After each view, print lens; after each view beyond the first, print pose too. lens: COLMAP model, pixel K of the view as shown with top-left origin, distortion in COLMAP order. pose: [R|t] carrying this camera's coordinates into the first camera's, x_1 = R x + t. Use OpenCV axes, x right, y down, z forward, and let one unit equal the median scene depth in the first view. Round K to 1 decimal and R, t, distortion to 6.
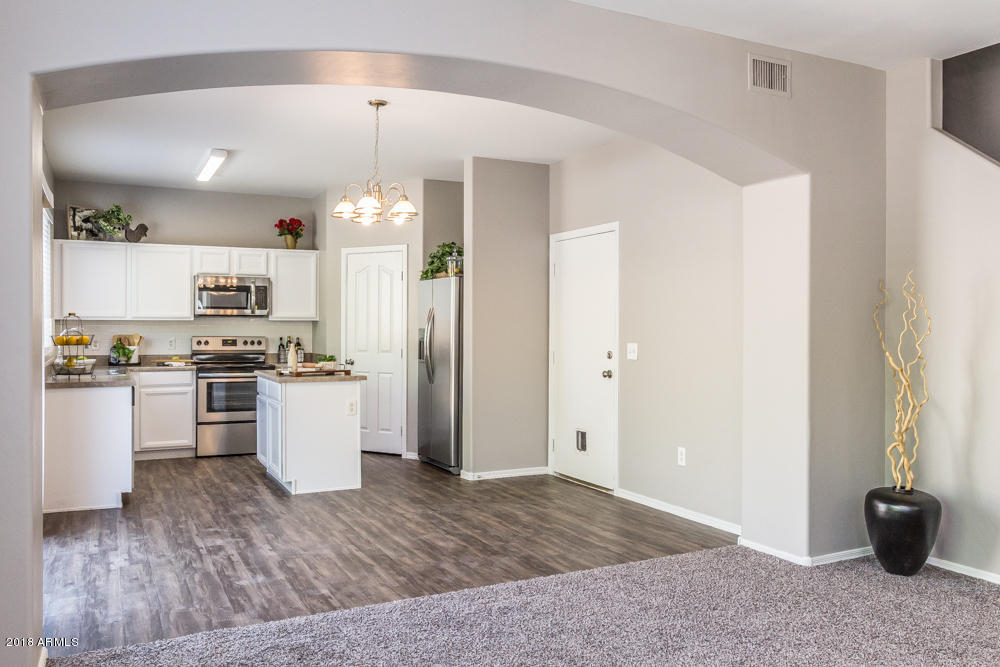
lens RADIAL K [[798.2, 0, 496.6], [0, 798.2, 329.8], [0, 0, 1]] dist [-0.045117, 0.046918]
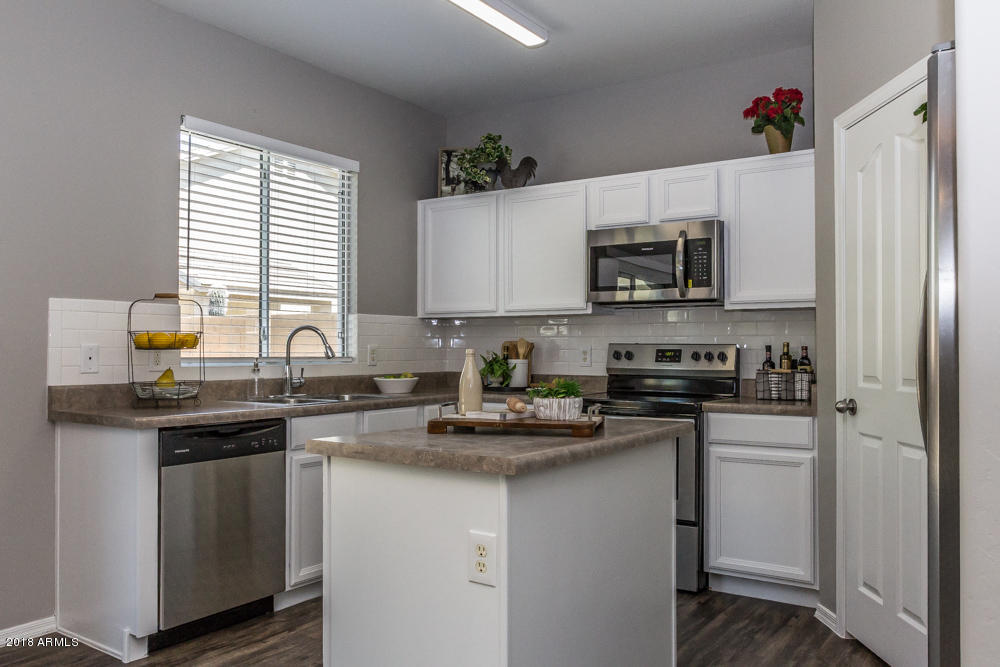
lens RADIAL K [[798.2, 0, 503.3], [0, 798.2, 335.8], [0, 0, 1]] dist [-0.045117, 0.046918]
pose [[0.493335, -0.015444, -0.869702, 0.069653], [-0.003540, 0.999798, -0.019762, 0.014736], [0.869832, 0.012828, 0.493181, 0.683420]]
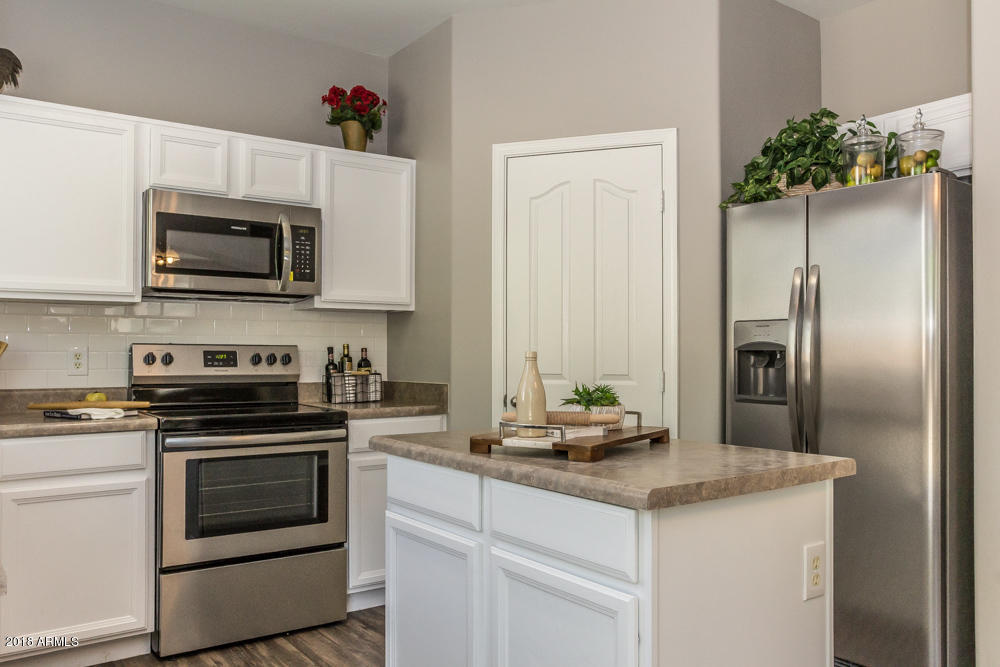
lens RADIAL K [[798.2, 0, 497.5], [0, 798.2, 338.3], [0, 0, 1]] dist [-0.045117, 0.046918]
pose [[0.986968, 0.002427, 0.160897, -0.271561], [0.000371, 0.999849, -0.017355, 0.013371], [-0.160915, 0.017189, 0.986819, 0.582278]]
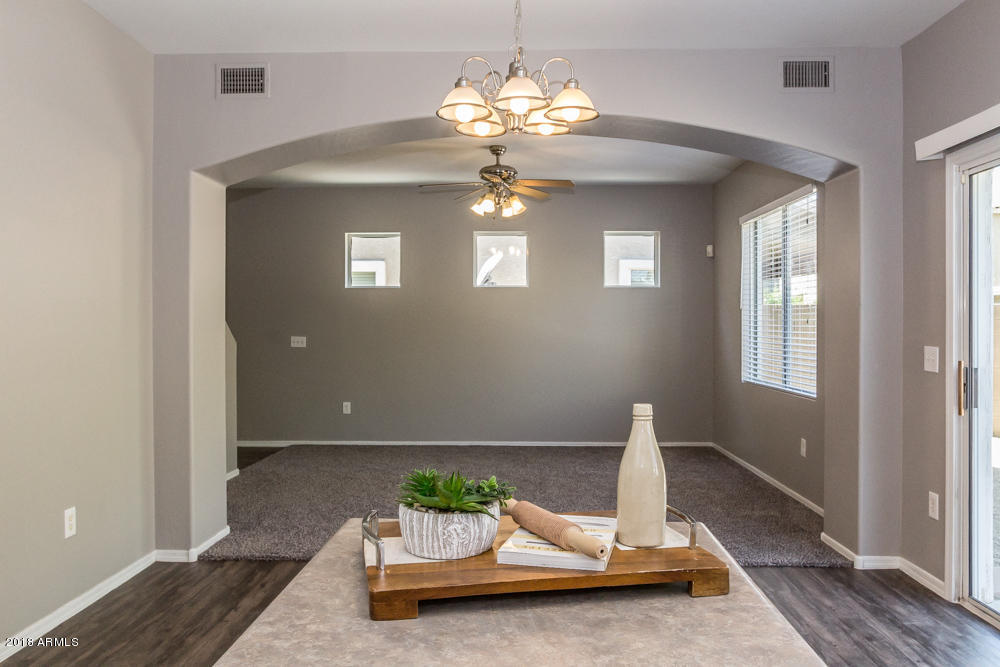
lens RADIAL K [[798.2, 0, 485.1], [0, 798.2, 323.9], [0, 0, 1]] dist [-0.045117, 0.046918]
pose [[-0.876787, -0.000714, 0.480878, -0.256175], [0.000316, 0.999998, 0.002061, -0.002399], [-0.480878, 0.001959, -0.876785, 0.967492]]
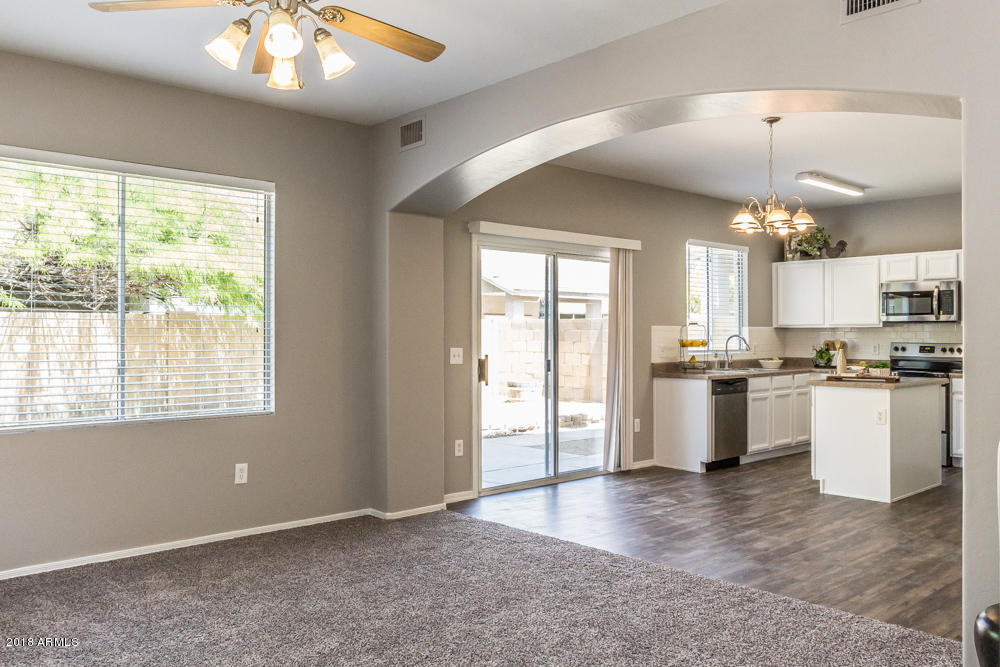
lens RADIAL K [[798.2, 0, 492.1], [0, 798.2, 331.8], [0, 0, 1]] dist [-0.045117, 0.046918]
pose [[0.262778, -0.004318, -0.964847, 0.493003], [-0.002278, 0.999984, -0.005096, 0.000869], [0.964854, 0.003537, 0.262764, 0.235647]]
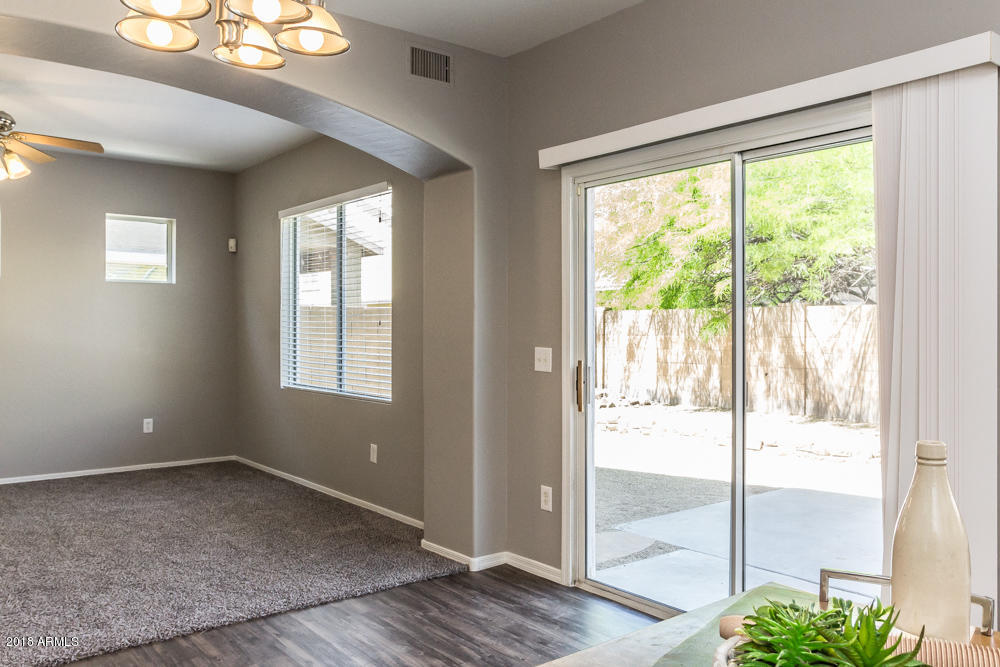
lens RADIAL K [[798.2, 0, 510.5], [0, 798.2, 329.0], [0, 0, 1]] dist [-0.045117, 0.046918]
pose [[-0.975938, -0.000745, -0.218049, -0.128521], [-0.002166, 0.999978, 0.006281, -0.002651], [0.218040, 0.006602, -0.975918, 0.907501]]
